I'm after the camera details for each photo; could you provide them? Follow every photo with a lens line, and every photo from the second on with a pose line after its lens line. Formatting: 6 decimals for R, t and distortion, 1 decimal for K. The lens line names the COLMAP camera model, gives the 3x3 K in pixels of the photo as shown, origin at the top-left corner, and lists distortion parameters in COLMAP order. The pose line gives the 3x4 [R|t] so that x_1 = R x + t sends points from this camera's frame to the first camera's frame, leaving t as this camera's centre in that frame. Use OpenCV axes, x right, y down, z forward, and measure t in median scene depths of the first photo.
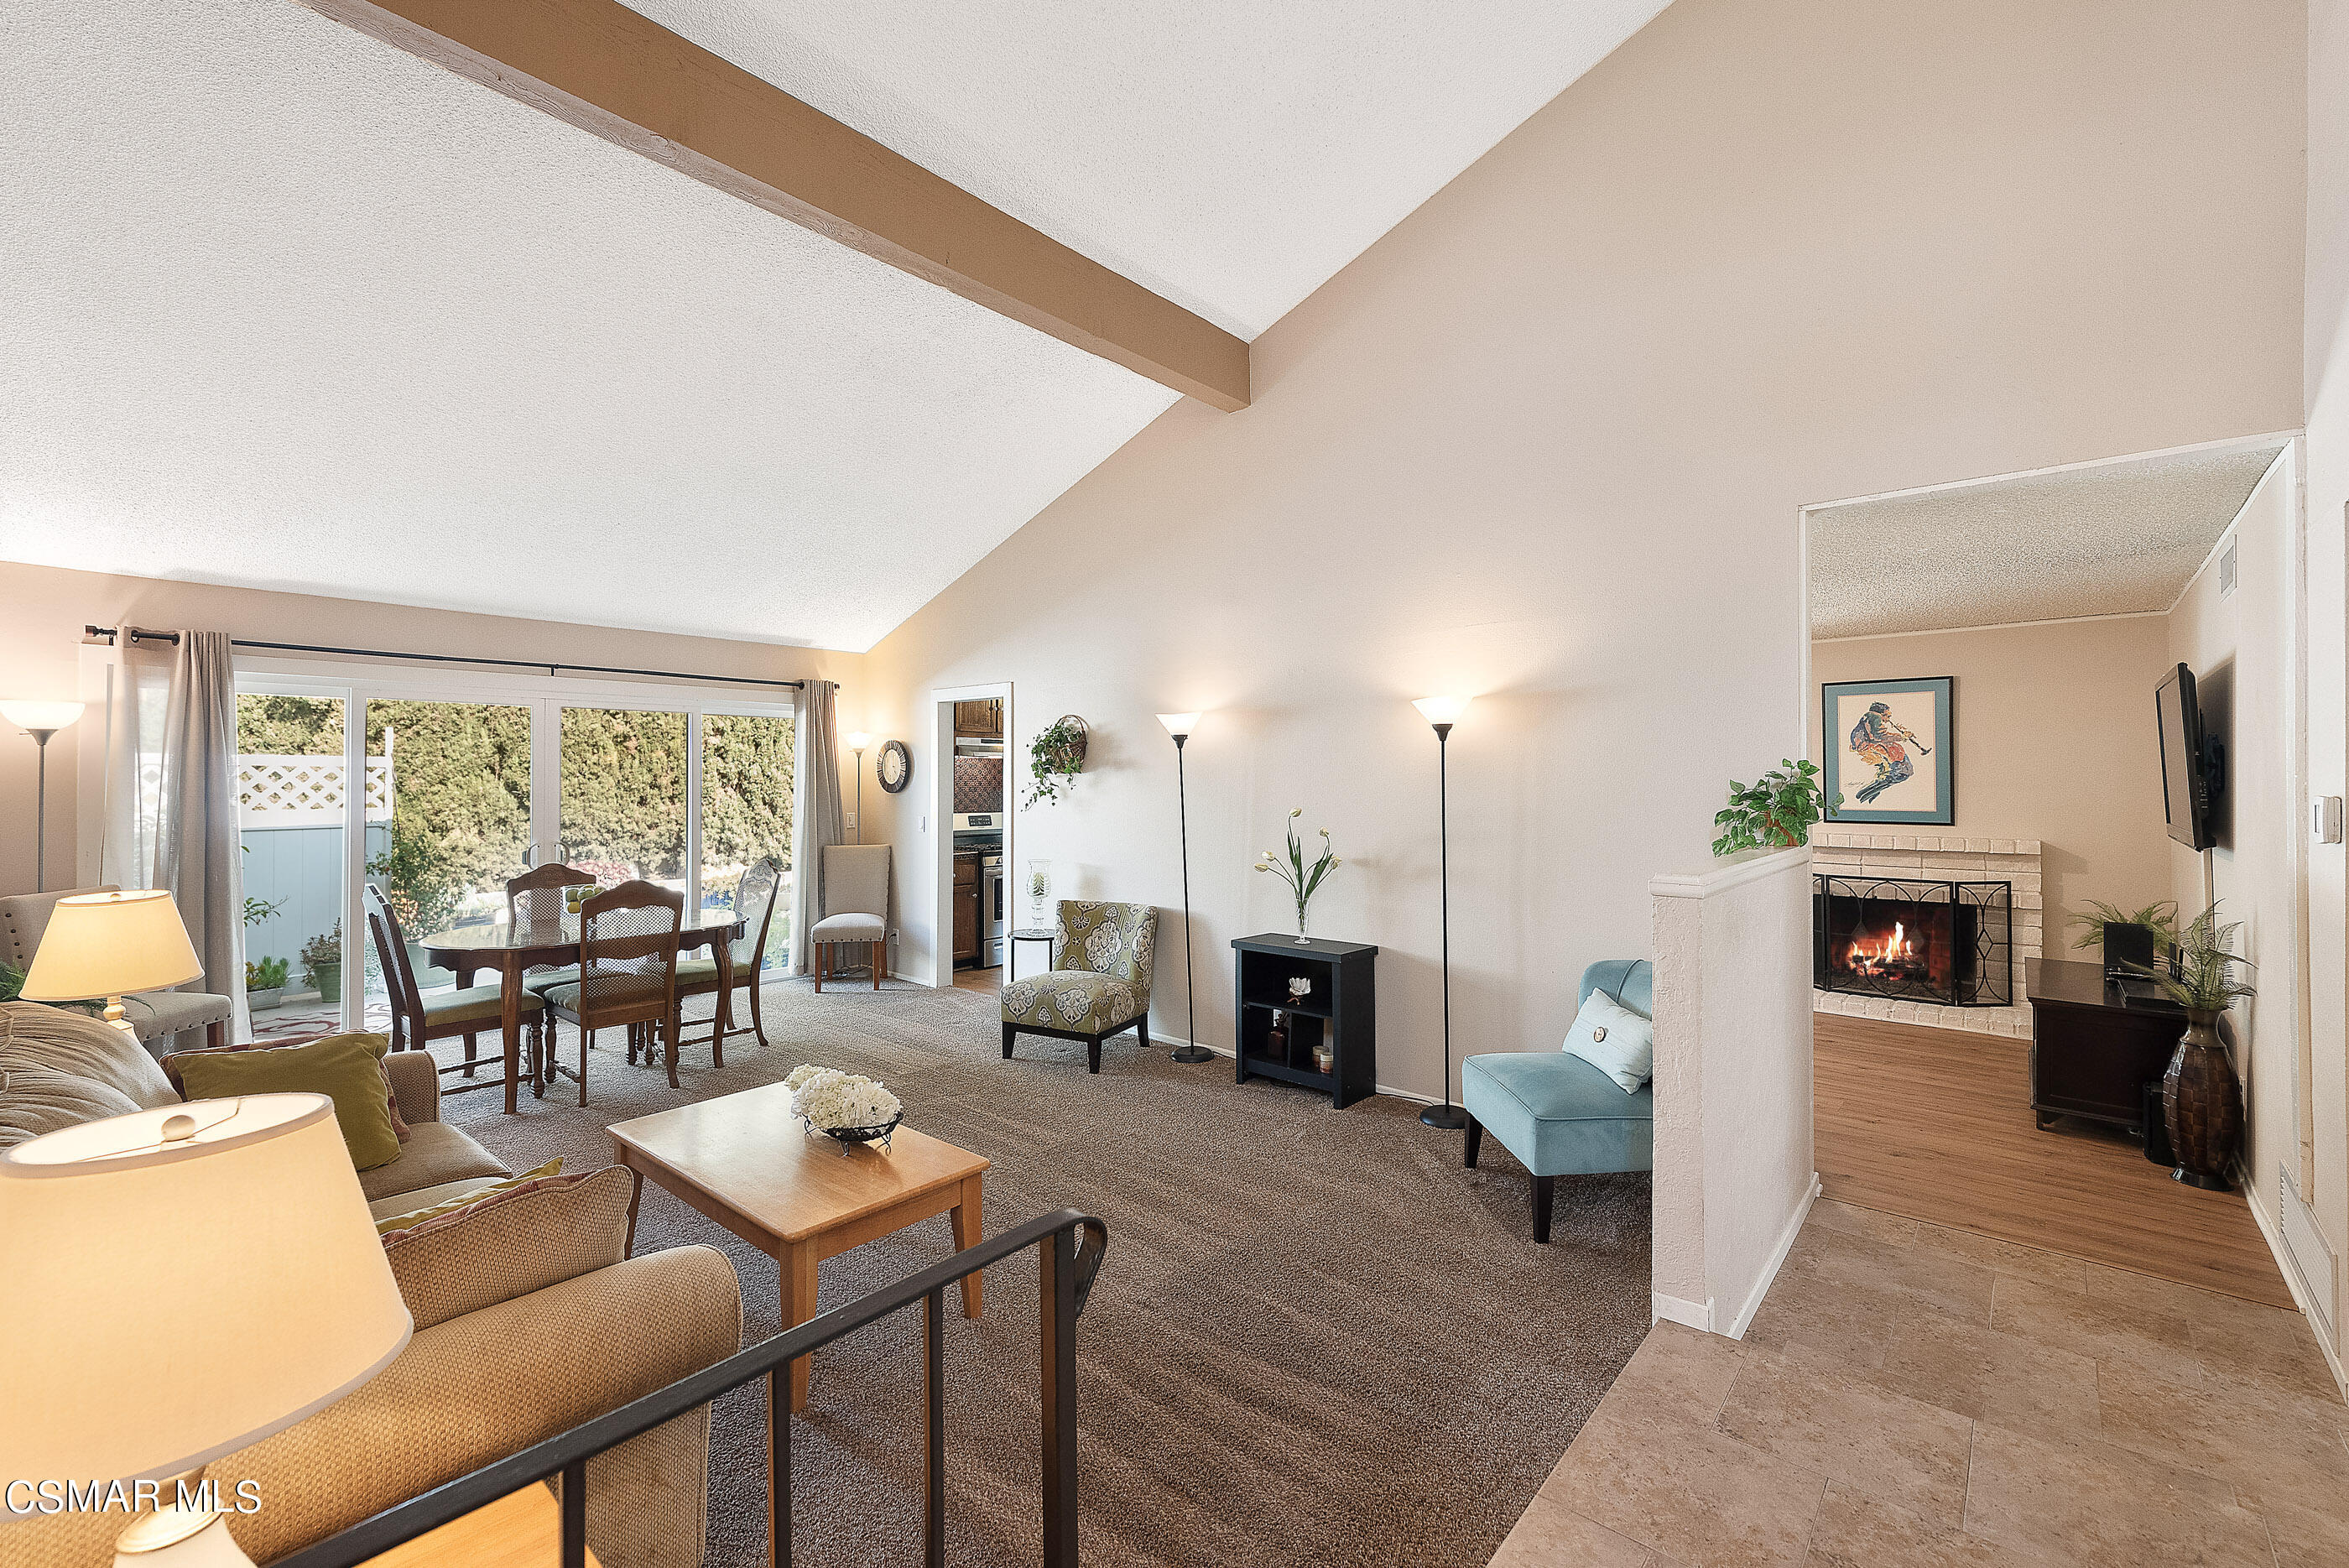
lens RADIAL K [[993.4, 0, 1174.5], [0, 993.4, 784.0], [0, 0, 1]] dist [0.001109, -0.000088]
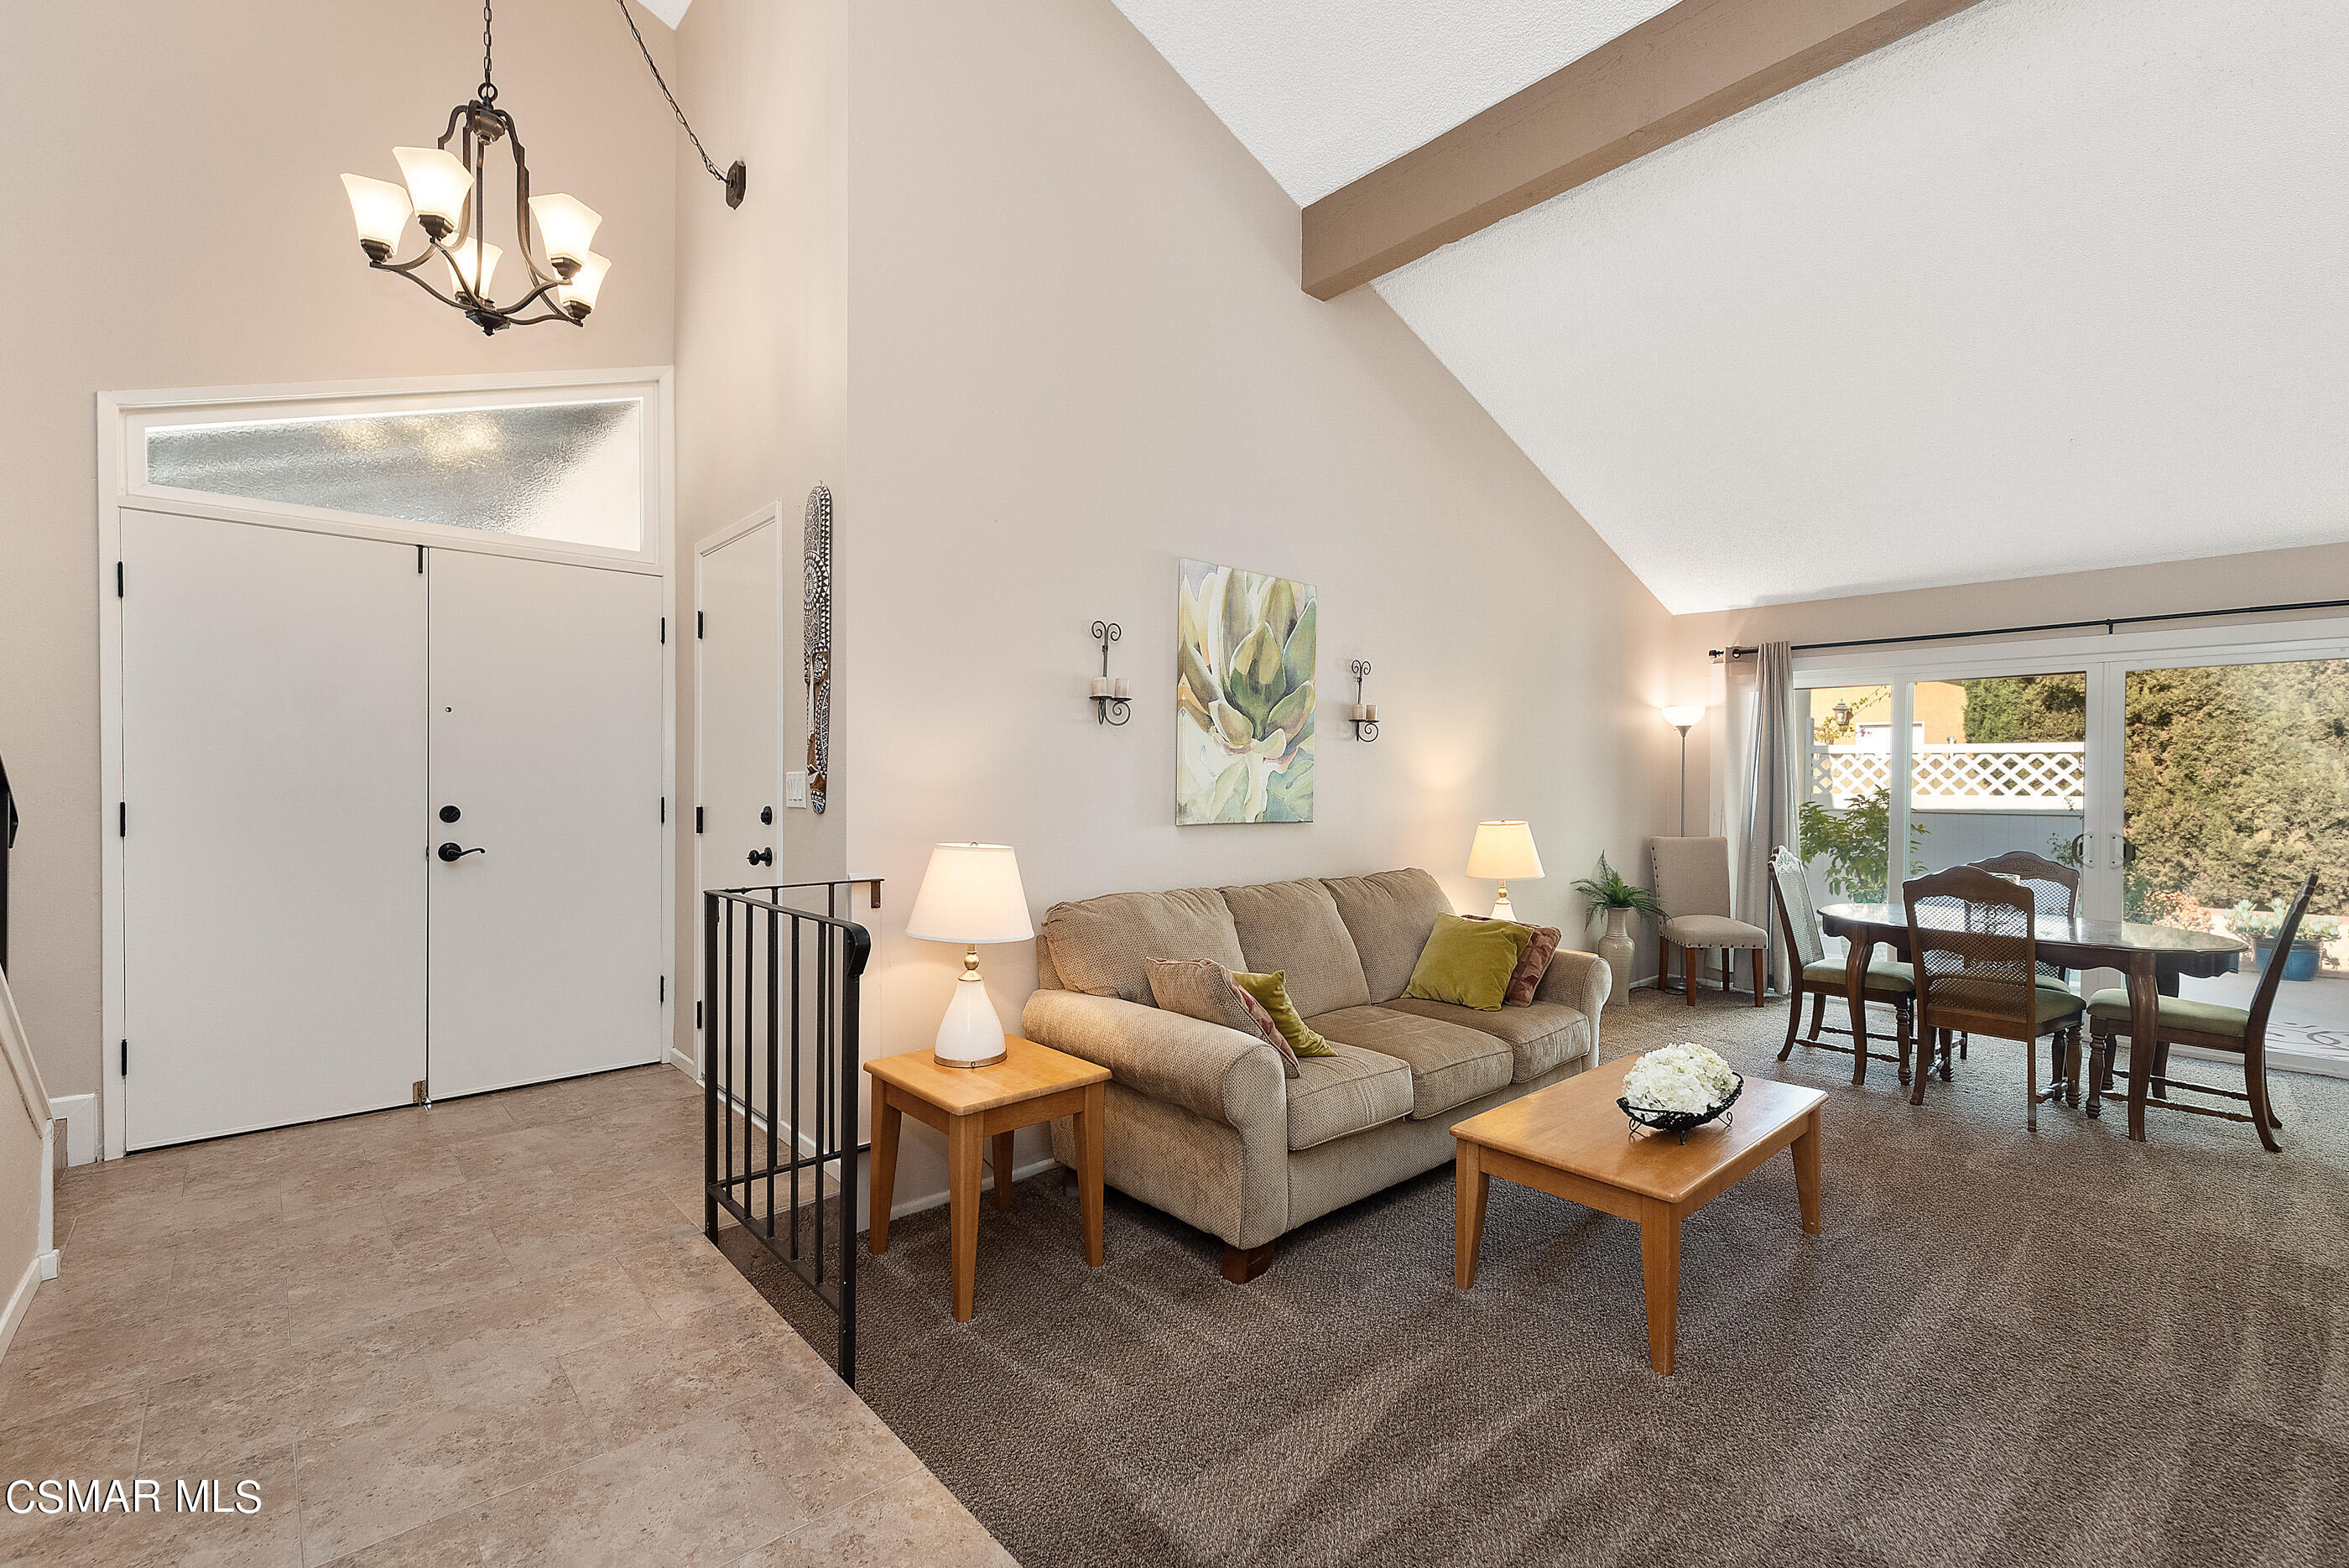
lens RADIAL K [[993.4, 0, 1174.5], [0, 993.4, 784.0], [0, 0, 1]] dist [0.001109, -0.000088]
pose [[-0.124873, 0.006814, -0.992149, 0.218474], [-0.014936, 0.999850, 0.008746, 0.015693], [0.992060, 0.015911, -0.124752, 0.236447]]
